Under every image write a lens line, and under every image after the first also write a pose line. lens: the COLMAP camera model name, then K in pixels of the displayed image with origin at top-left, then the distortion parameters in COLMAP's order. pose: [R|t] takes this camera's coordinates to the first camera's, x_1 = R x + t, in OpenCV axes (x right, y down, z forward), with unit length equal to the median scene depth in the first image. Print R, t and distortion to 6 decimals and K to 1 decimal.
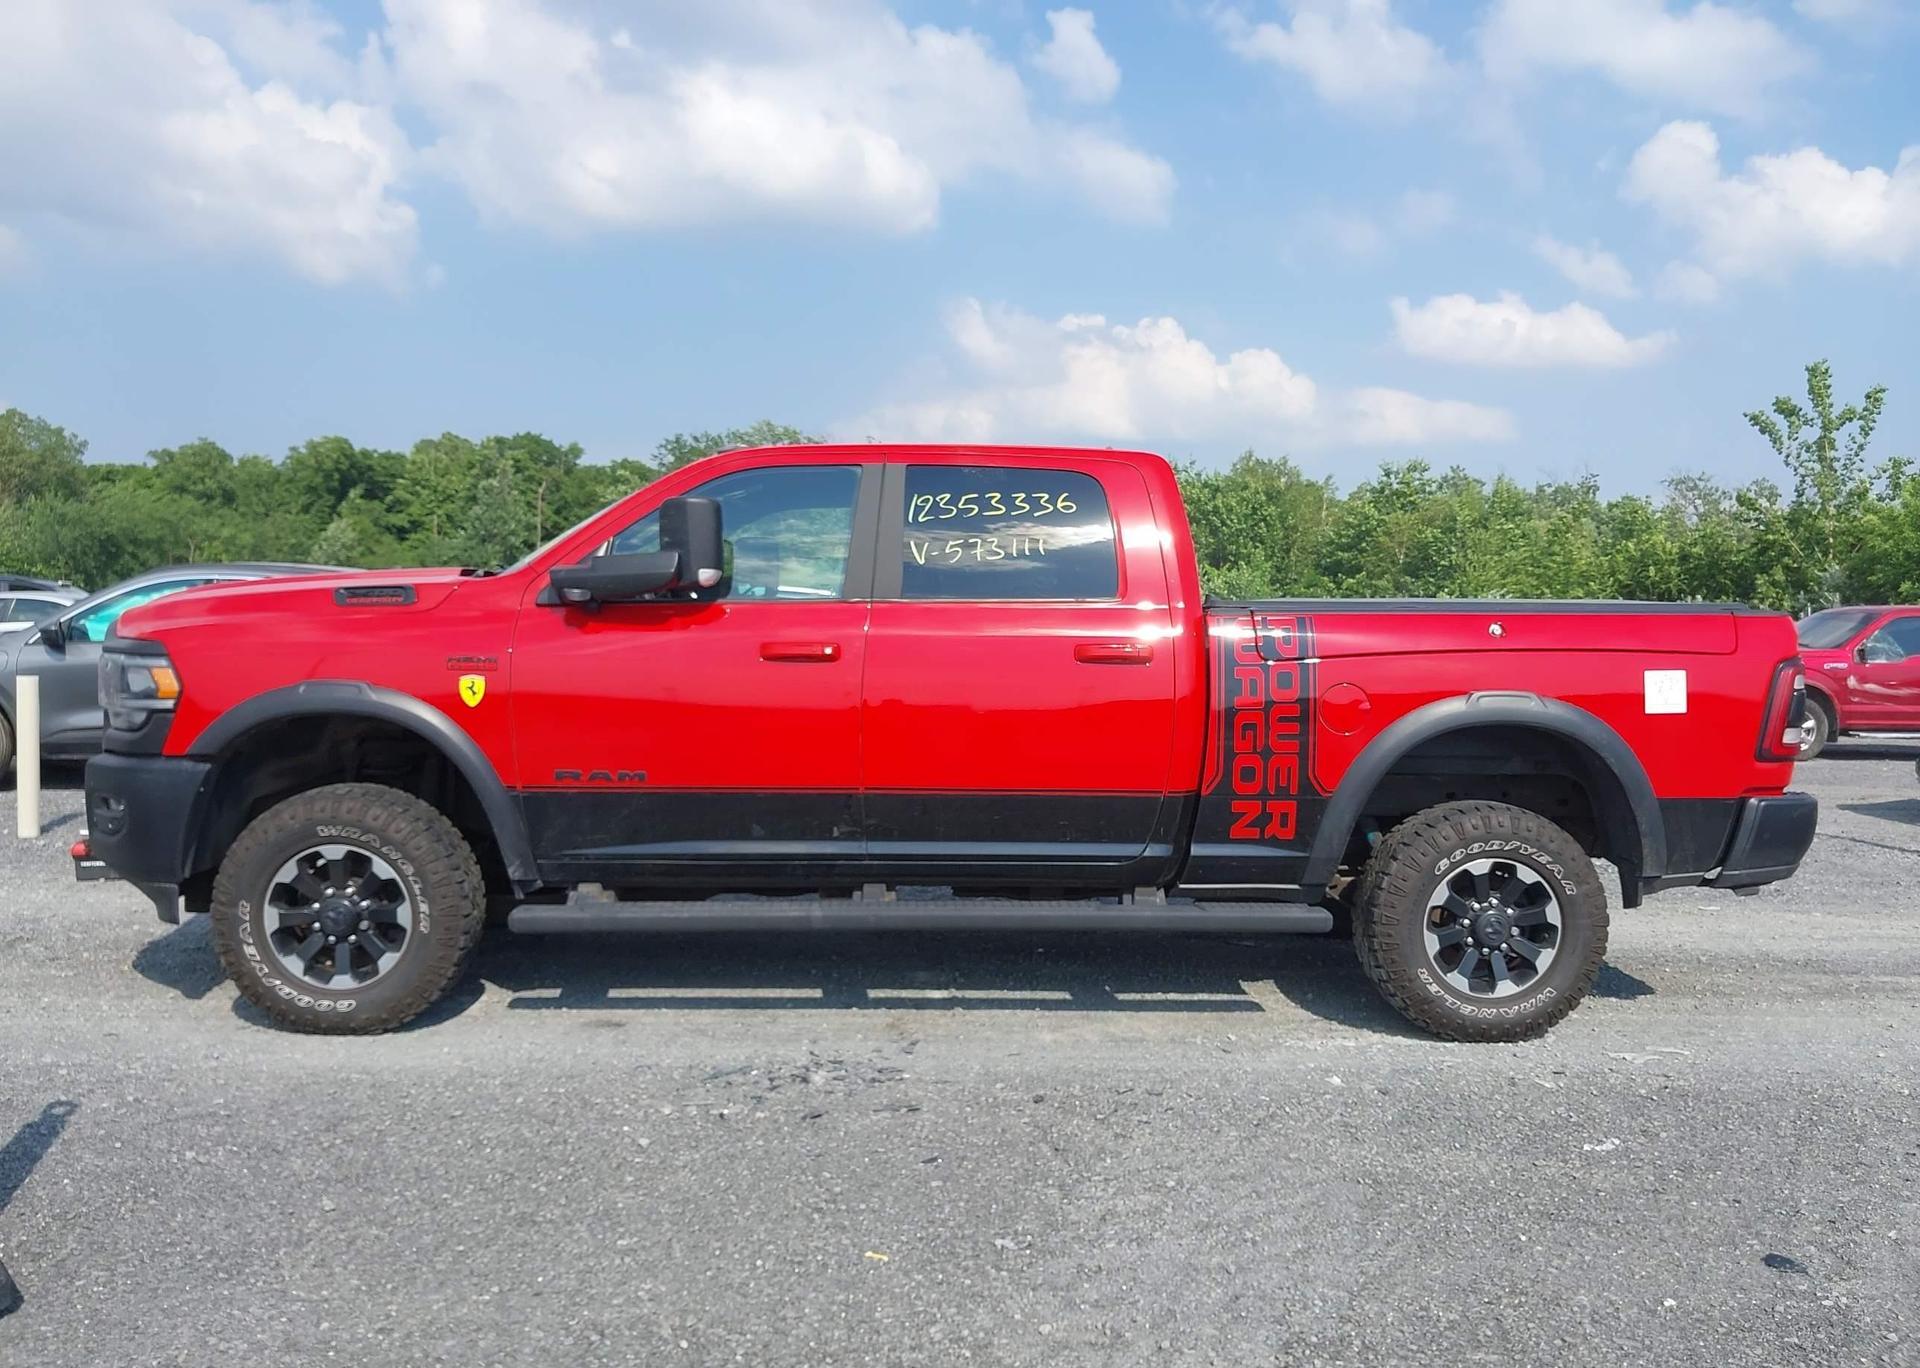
lens RADIAL K [[1542.3, 0, 964.9], [0, 1542.3, 676.3], [0, 0, 1]] dist [0.010847, -0.000843]
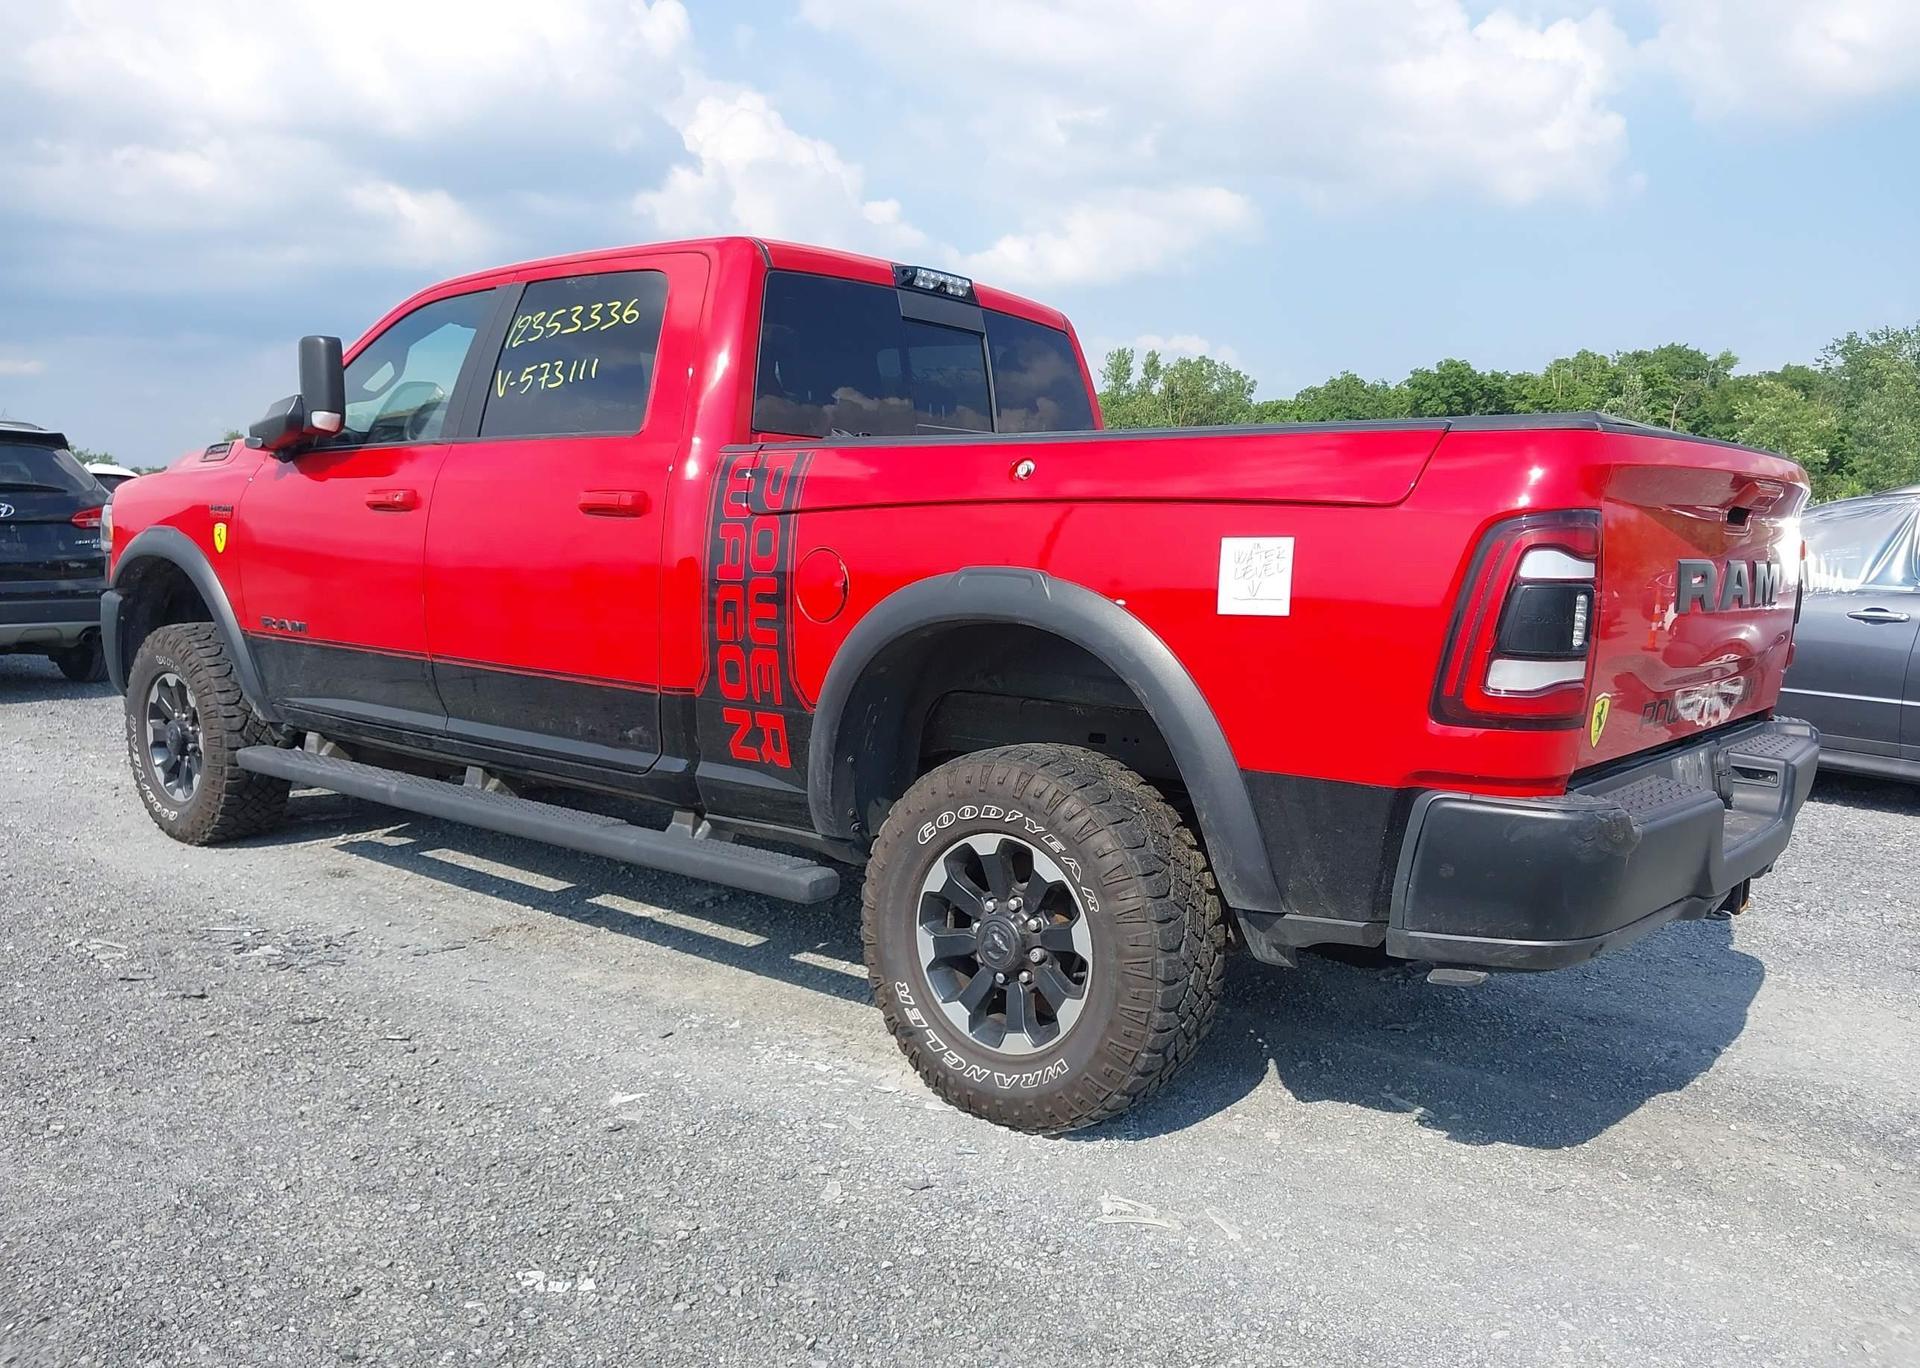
lens RADIAL K [[1533.6, 0, 961.7], [0, 1533.6, 705.8], [0, 0, 1]] dist [0.055015, -0.001609]
pose [[0.768493, 0.085609, -0.634105, 0.722236], [-0.042864, 0.995671, 0.082475, 0.015044], [0.638421, -0.036201, 0.768836, 0.509975]]
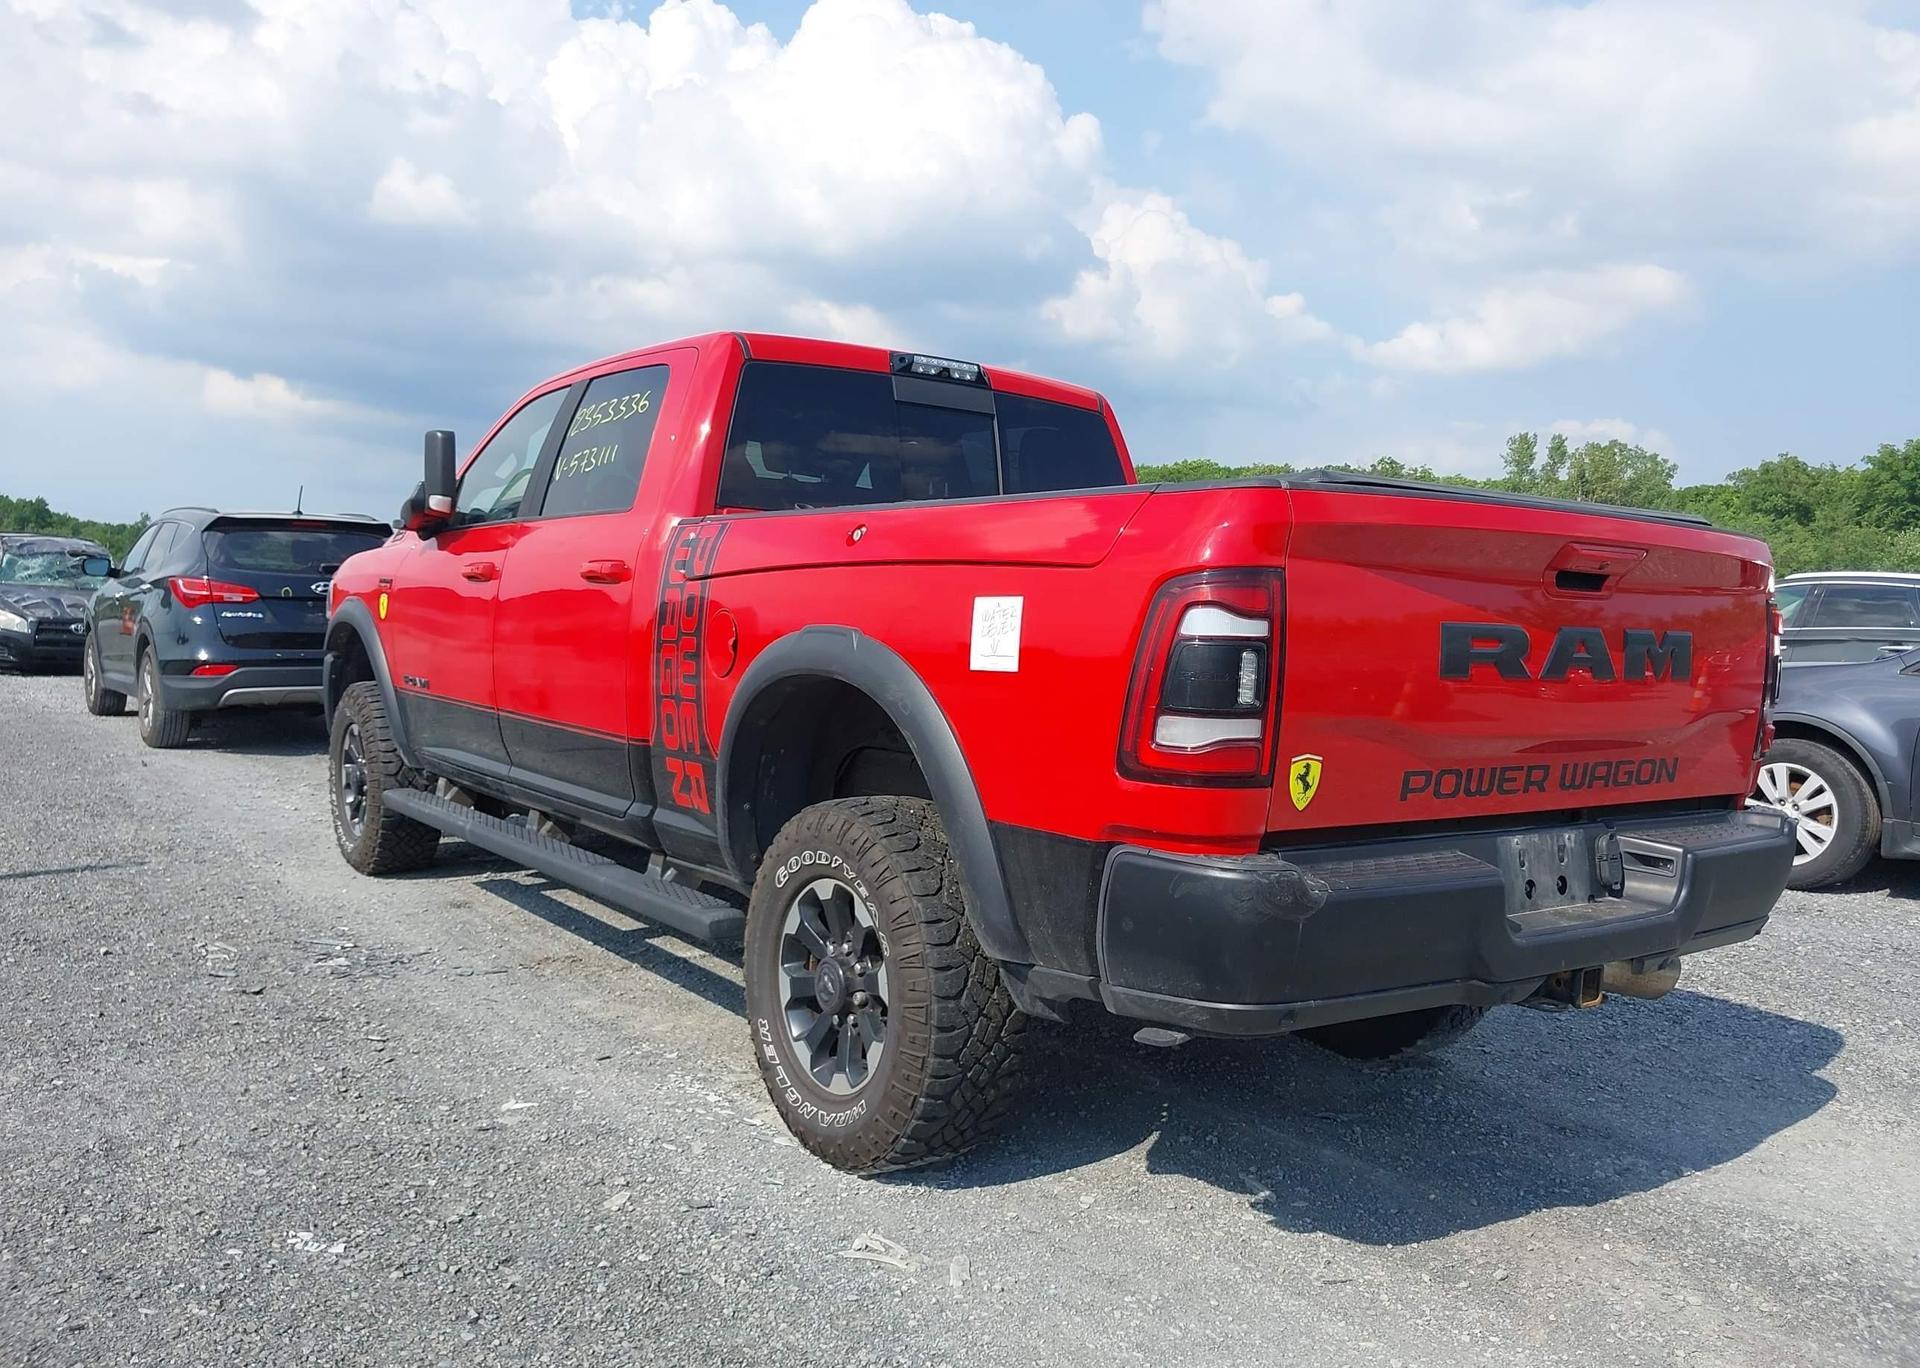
lens RADIAL K [[1543.8, 0, 960.0], [0, 1543.8, 684.0], [0, 0, 1]] dist [0.040321, -0.004633]
pose [[0.582704, 0.052904, -0.810961, 0.905620], [-0.059673, 0.997971, 0.022226, 0.016575], [0.810491, 0.035441, 0.584678, 0.653466]]
